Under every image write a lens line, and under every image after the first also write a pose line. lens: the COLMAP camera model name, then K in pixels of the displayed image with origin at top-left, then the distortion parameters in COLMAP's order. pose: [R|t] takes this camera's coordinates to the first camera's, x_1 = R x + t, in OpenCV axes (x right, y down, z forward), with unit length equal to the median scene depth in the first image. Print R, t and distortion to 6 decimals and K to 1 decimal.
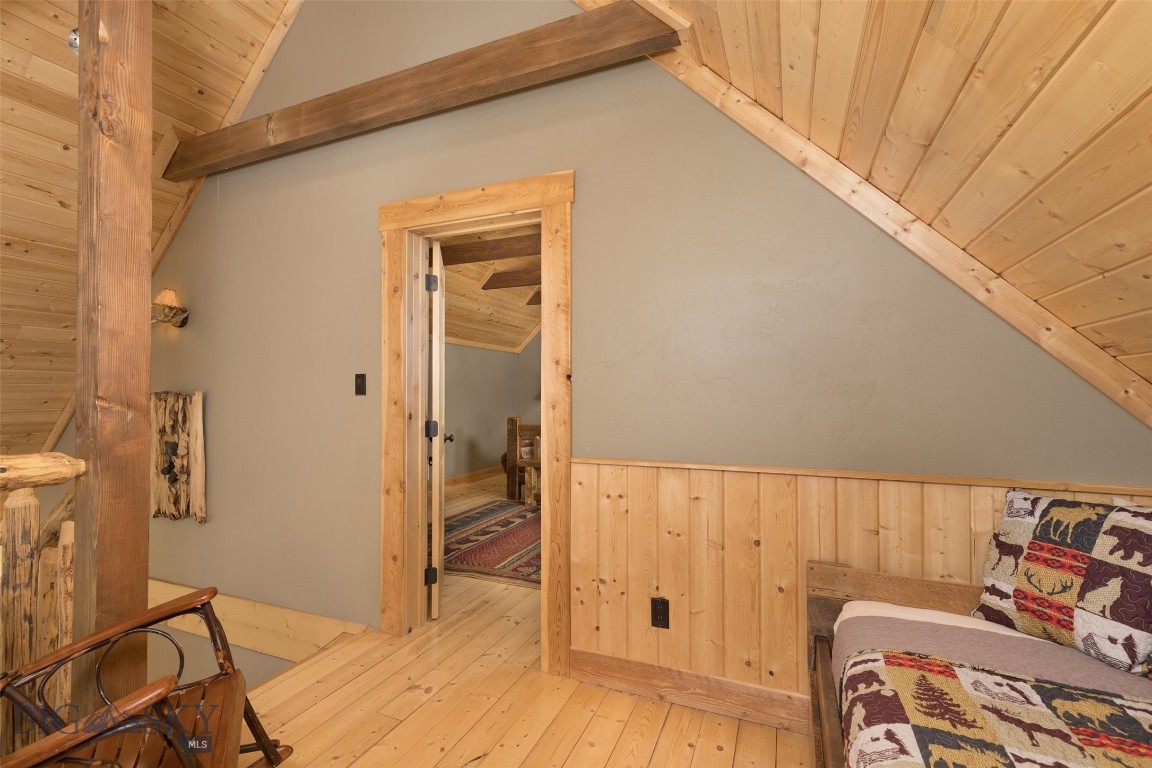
lens RADIAL K [[499.3, 0, 574.0], [0, 499.3, 387.4], [0, 0, 1]] dist [0.002199, 0.000142]
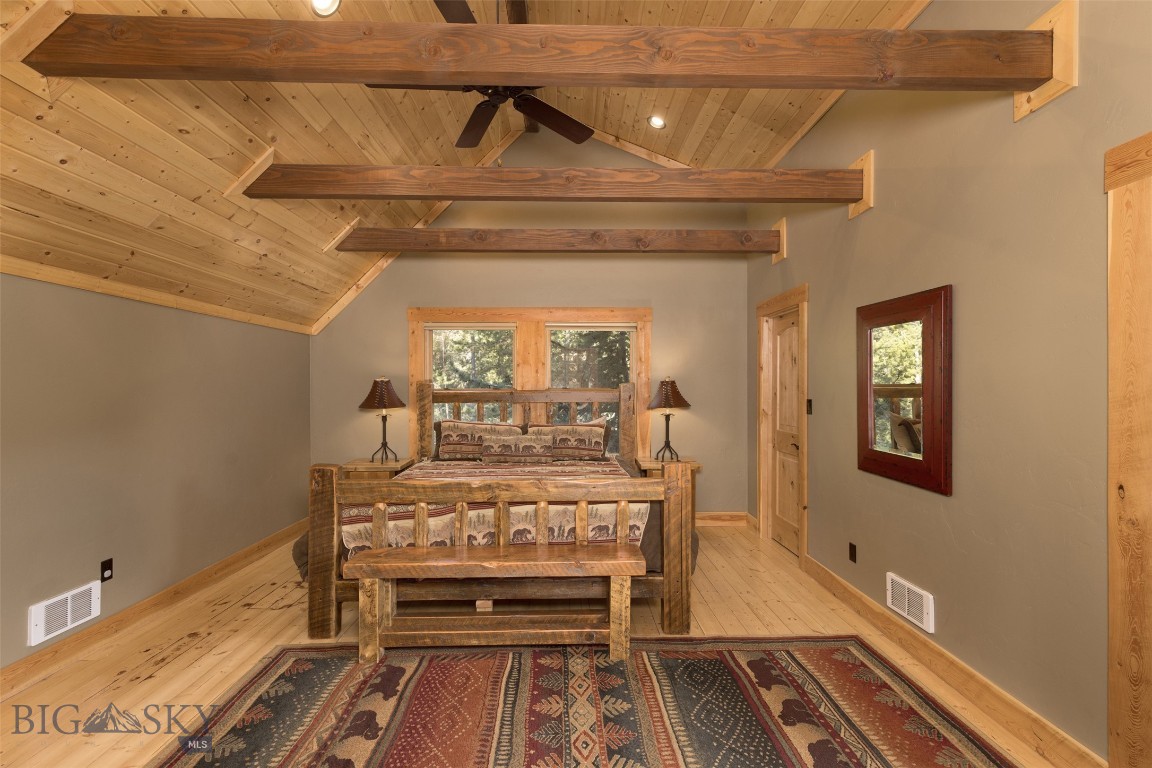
lens RADIAL K [[499.3, 0, 578.5], [0, 499.3, 386.1], [0, 0, 1]] dist [0.002199, 0.000142]
pose [[0.912191, -0.001319, 0.409764, -0.079126], [-0.005385, 0.999870, 0.015208, -0.021692], [-0.409731, -0.016080, 0.912065, 0.383806]]
